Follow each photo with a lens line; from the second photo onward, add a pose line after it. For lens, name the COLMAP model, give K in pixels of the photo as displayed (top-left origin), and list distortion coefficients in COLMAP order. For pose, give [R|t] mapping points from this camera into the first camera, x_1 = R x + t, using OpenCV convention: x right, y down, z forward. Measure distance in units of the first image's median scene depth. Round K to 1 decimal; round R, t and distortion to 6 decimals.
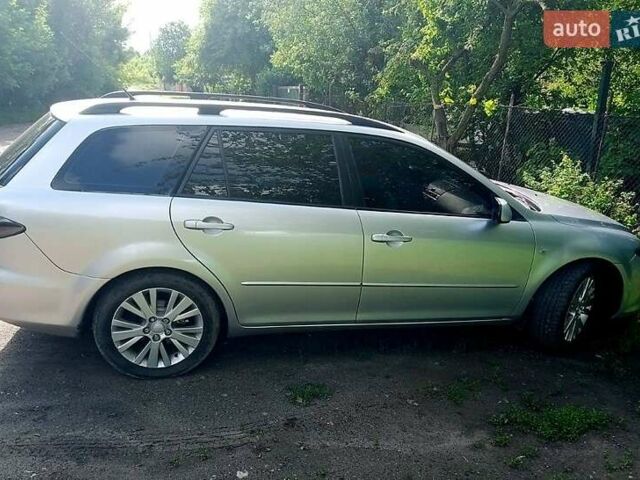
lens RADIAL K [[554.8, 0, 320.0], [0, 554.8, 240.0], [0, 0, 1]] dist [0.115918, -0.212850]
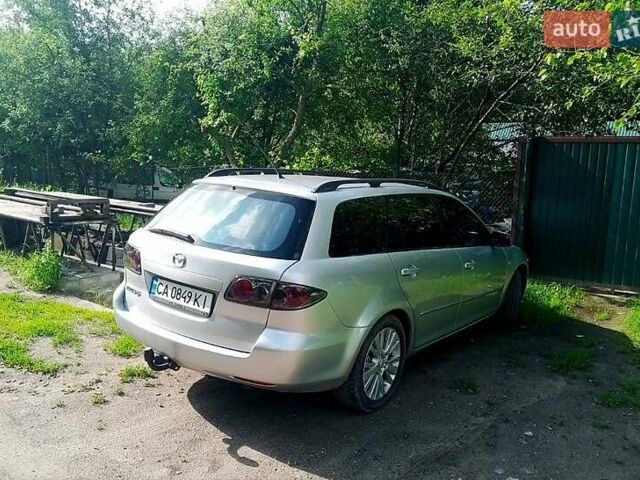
lens RADIAL K [[554.8, 0, 320.0], [0, 554.8, 240.0], [0, 0, 1]] dist [0.115918, -0.212850]
pose [[0.763127, -0.093172, 0.639497, -1.134089], [0.151410, 0.987787, -0.036766, -0.080084], [-0.628262, 0.124884, 0.767914, 0.131705]]
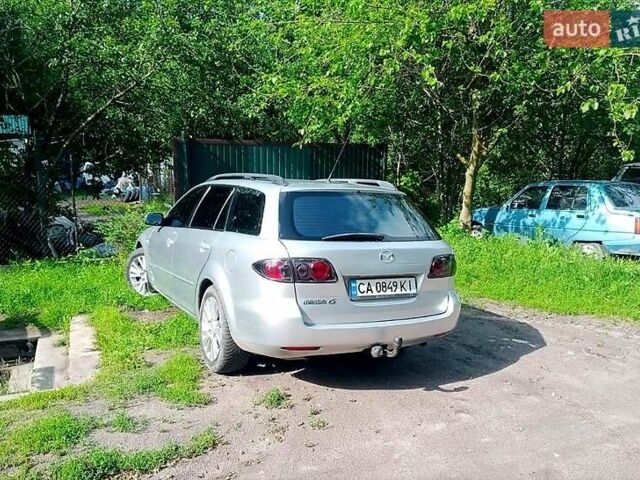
lens RADIAL K [[554.8, 0, 320.0], [0, 554.8, 240.0], [0, 0, 1]] dist [0.115918, -0.212850]
pose [[-0.242141, -0.151785, 0.958295, -1.781745], [0.224844, 0.952022, 0.207604, -0.442080], [-0.943829, 0.265737, -0.196395, 1.501382]]
